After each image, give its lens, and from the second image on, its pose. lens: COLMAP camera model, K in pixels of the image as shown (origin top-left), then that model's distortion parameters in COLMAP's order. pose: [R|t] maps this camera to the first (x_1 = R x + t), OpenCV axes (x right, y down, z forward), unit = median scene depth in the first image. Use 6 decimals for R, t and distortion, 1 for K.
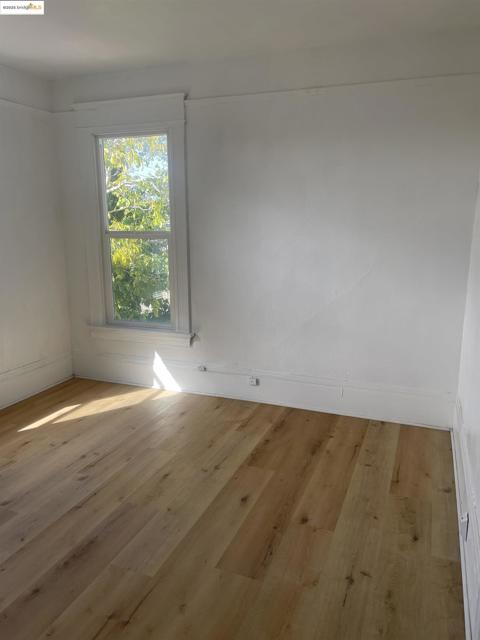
lens RADIAL K [[483.4, 0, 243.7], [0, 483.4, 320.0], [0, 0, 1]] dist [0.051731, -0.075895]
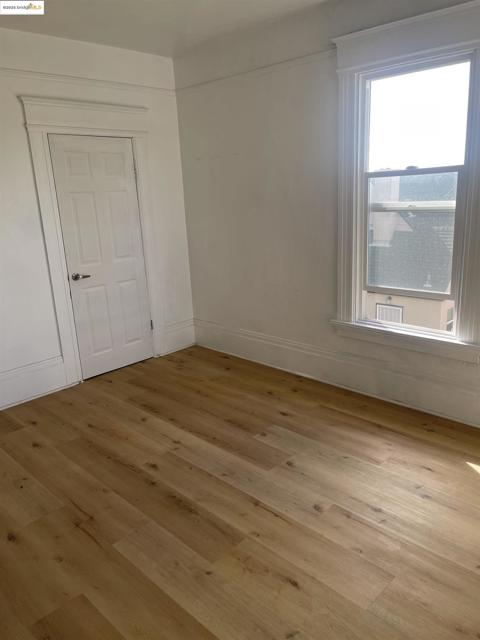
lens RADIAL K [[483.4, 0, 249.1], [0, 483.4, 320.8], [0, 0, 1]] dist [0.051731, -0.075895]
pose [[-0.391803, 0.251200, -0.885092, 0.280550], [-0.140676, 0.934338, 0.327449, -0.173522], [0.909231, 0.252807, -0.330739, 0.825083]]
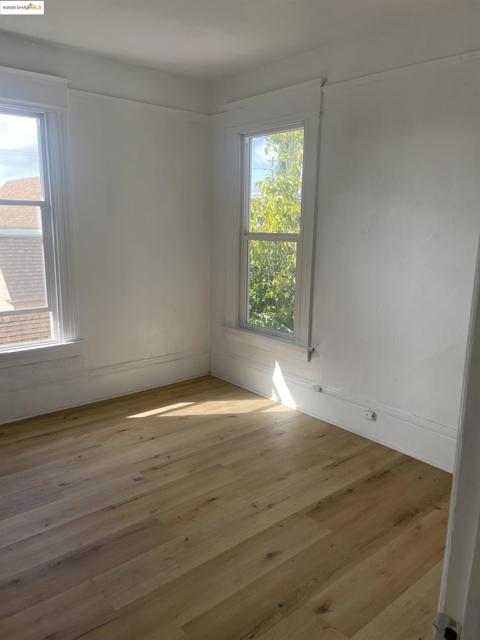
lens RADIAL K [[483.4, 0, 241.9], [0, 483.4, 323.2], [0, 0, 1]] dist [0.051731, -0.075895]
pose [[0.880933, 0.112397, -0.459699, 0.210128], [-0.111314, 0.993346, 0.029561, -0.033912], [0.459963, 0.025130, 0.887583, 0.156811]]
